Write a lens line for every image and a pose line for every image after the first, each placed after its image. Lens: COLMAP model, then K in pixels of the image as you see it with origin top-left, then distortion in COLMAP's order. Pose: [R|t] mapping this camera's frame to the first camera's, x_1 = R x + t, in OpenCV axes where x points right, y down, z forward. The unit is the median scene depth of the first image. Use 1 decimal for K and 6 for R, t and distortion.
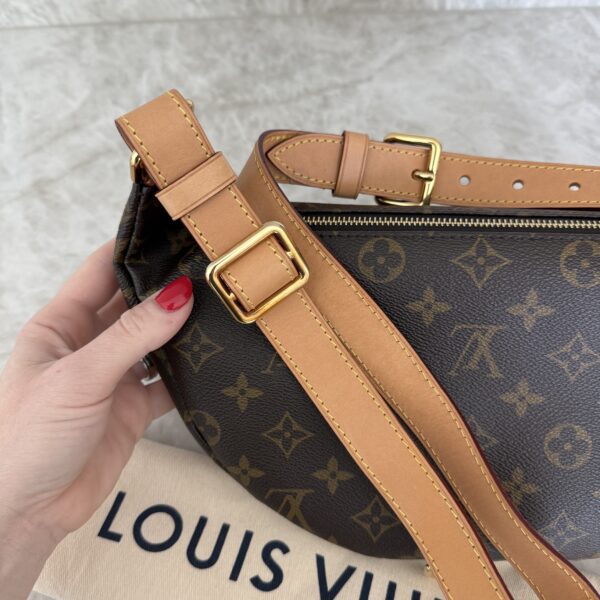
lens RADIAL K [[586.4, 0, 294.3], [0, 586.4, 308.8], [0, 0, 1]] dist [0.023013, -0.083665]
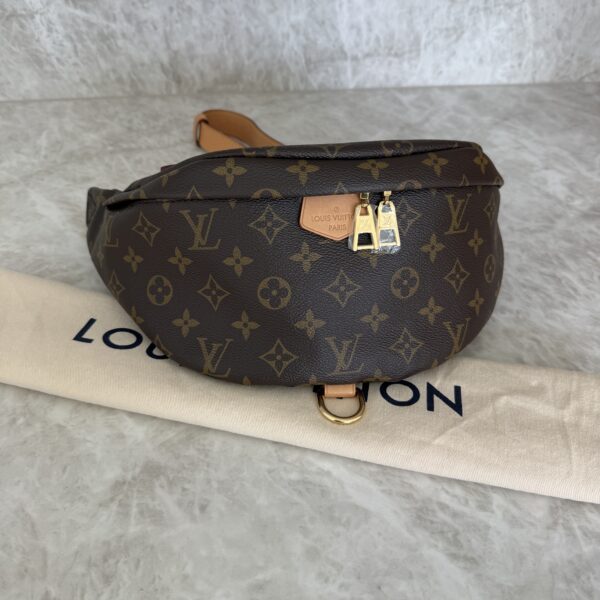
lens RADIAL K [[586.4, 0, 294.3], [0, 586.4, 308.8], [0, 0, 1]] dist [0.023013, -0.083665]
pose [[0.984874, -0.059012, 0.162912, 0.031461], [0.098914, 0.963442, -0.248988, 0.294496], [-0.142263, 0.261336, 0.954707, -0.120967]]
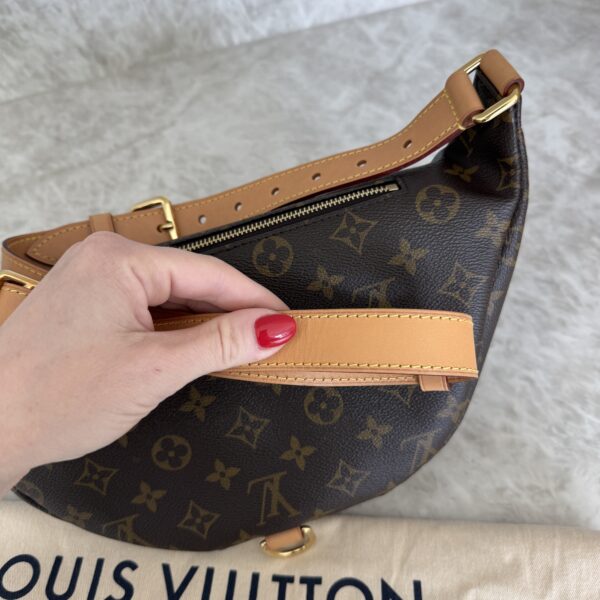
lens RADIAL K [[586.4, 0, 294.3], [0, 586.4, 308.8], [0, 0, 1]] dist [0.023013, -0.083665]
pose [[0.970465, -0.230888, 0.069915, 0.187538], [0.233013, 0.972182, -0.023820, 0.020480], [-0.062471, 0.039407, 0.997268, -0.084618]]
